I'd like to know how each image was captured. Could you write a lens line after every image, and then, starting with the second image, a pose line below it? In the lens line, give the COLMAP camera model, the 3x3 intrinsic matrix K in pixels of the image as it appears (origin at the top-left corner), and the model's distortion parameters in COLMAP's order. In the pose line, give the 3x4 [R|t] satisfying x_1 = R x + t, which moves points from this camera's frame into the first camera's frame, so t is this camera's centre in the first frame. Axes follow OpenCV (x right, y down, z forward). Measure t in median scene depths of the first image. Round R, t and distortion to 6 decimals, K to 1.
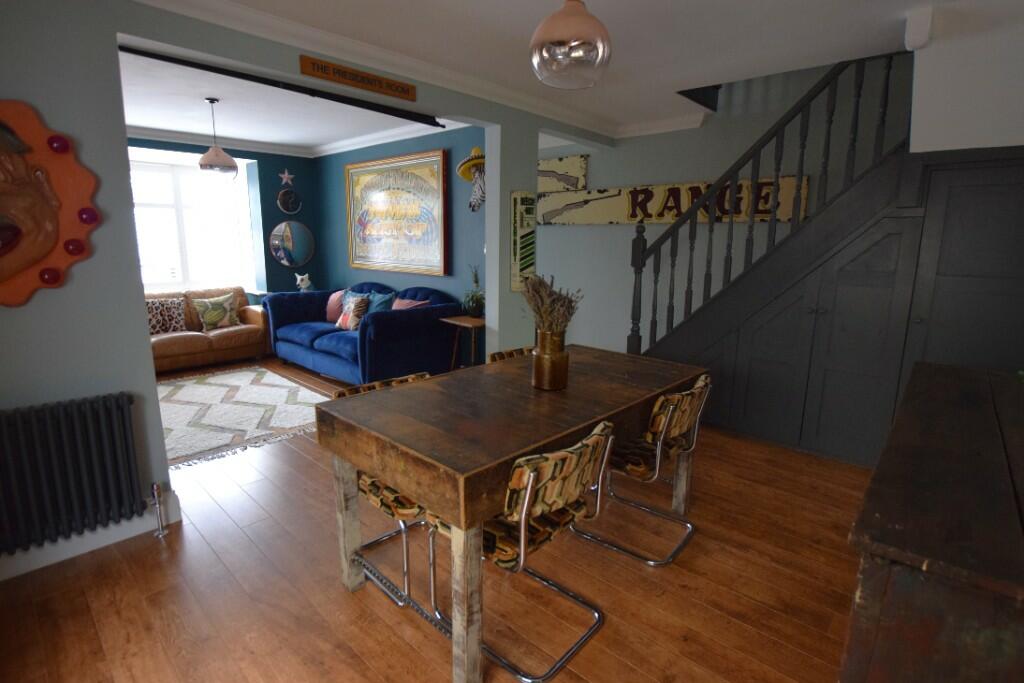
lens RADIAL K [[505.3, 0, 512.1], [0, 505.3, 341.2], [0, 0, 1]] dist [-0.022690, 0.000250]
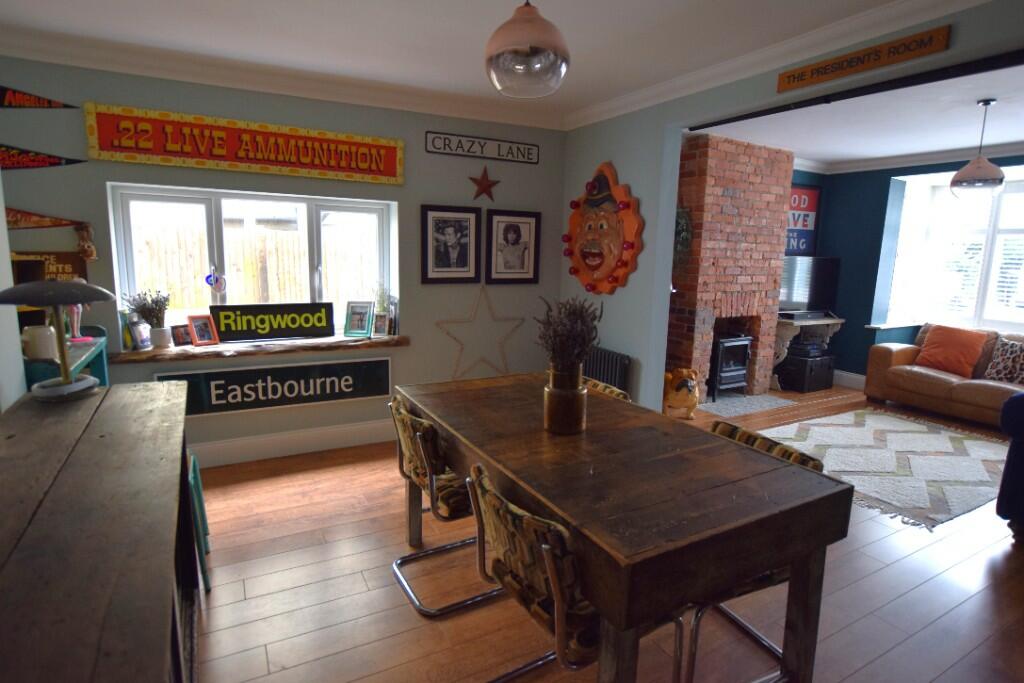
lens RADIAL K [[540.5, 0, 516.1], [0, 540.5, 341.1], [0, 0, 1]] dist [-0.007529, -0.001387]
pose [[-0.313754, 0.133196, -0.940115, 0.383304], [-0.214238, 0.954649, 0.206755, -0.089786], [0.925019, 0.266279, -0.270990, 0.459645]]
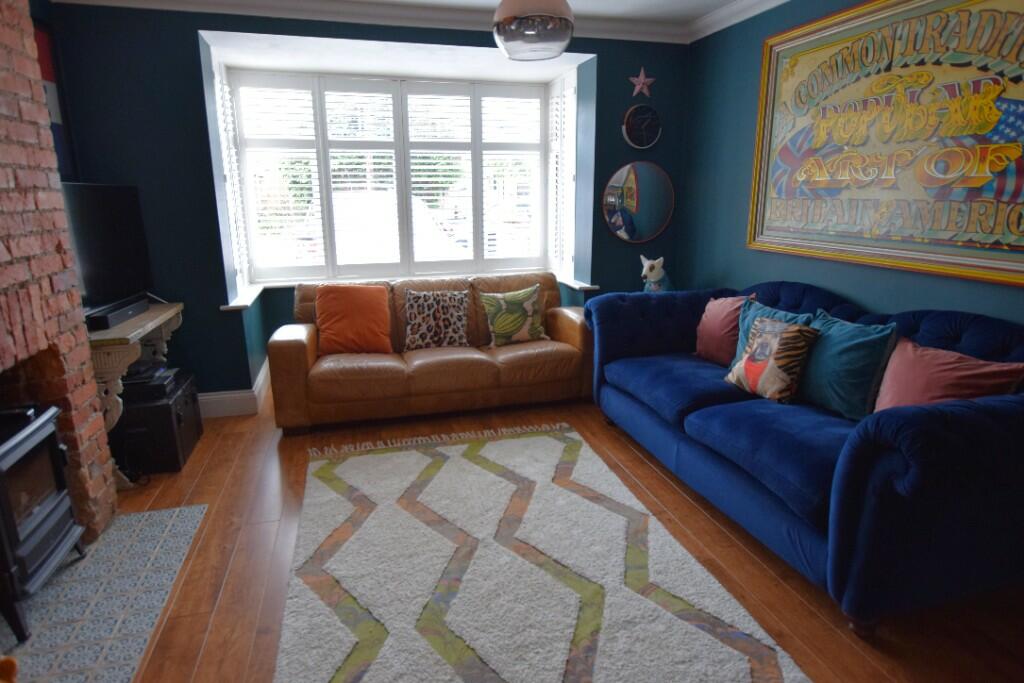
lens RADIAL K [[574.8, 0, 514.2], [0, 574.8, 343.9], [0, 0, 1]] dist [-0.027572, -0.001882]
pose [[0.851088, 0.113612, -0.512584, -0.238882], [-0.087109, 0.993331, 0.075532, -0.081987], [0.517747, -0.019633, 0.855309, 0.426082]]
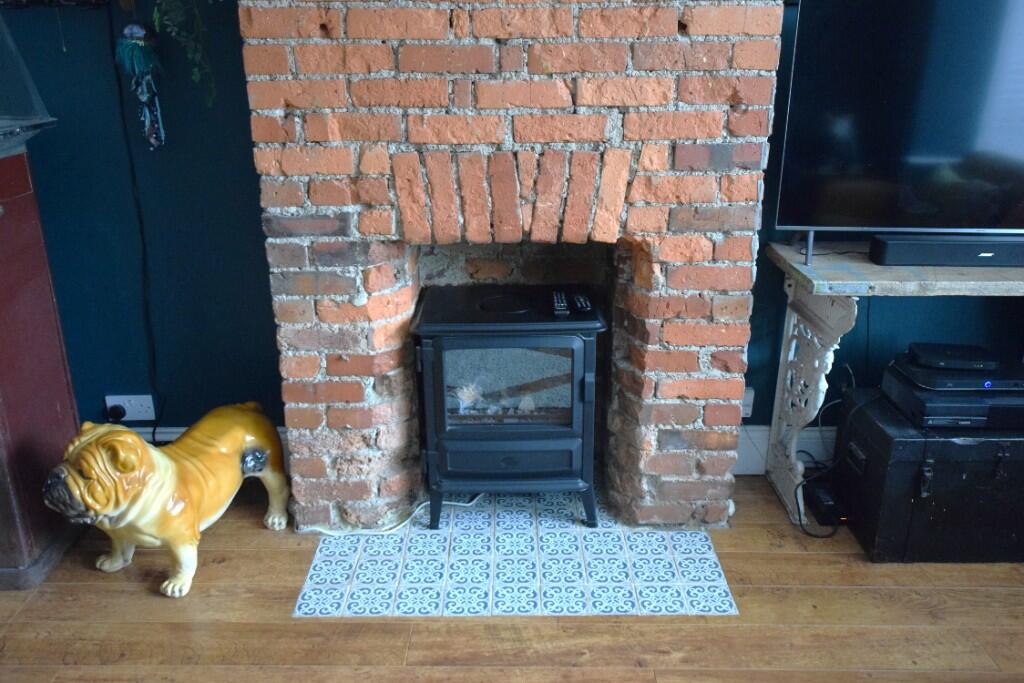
lens RADIAL K [[881.3, 0, 512.9], [0, 881.3, 340.5], [0, 0, 1]] dist [-0.013912, -0.002678]
pose [[-0.736181, 0.237036, -0.633917, -0.393067], [-0.137927, 0.864455, 0.483418, -0.174860], [0.662581, 0.443318, -0.603702, 0.821425]]
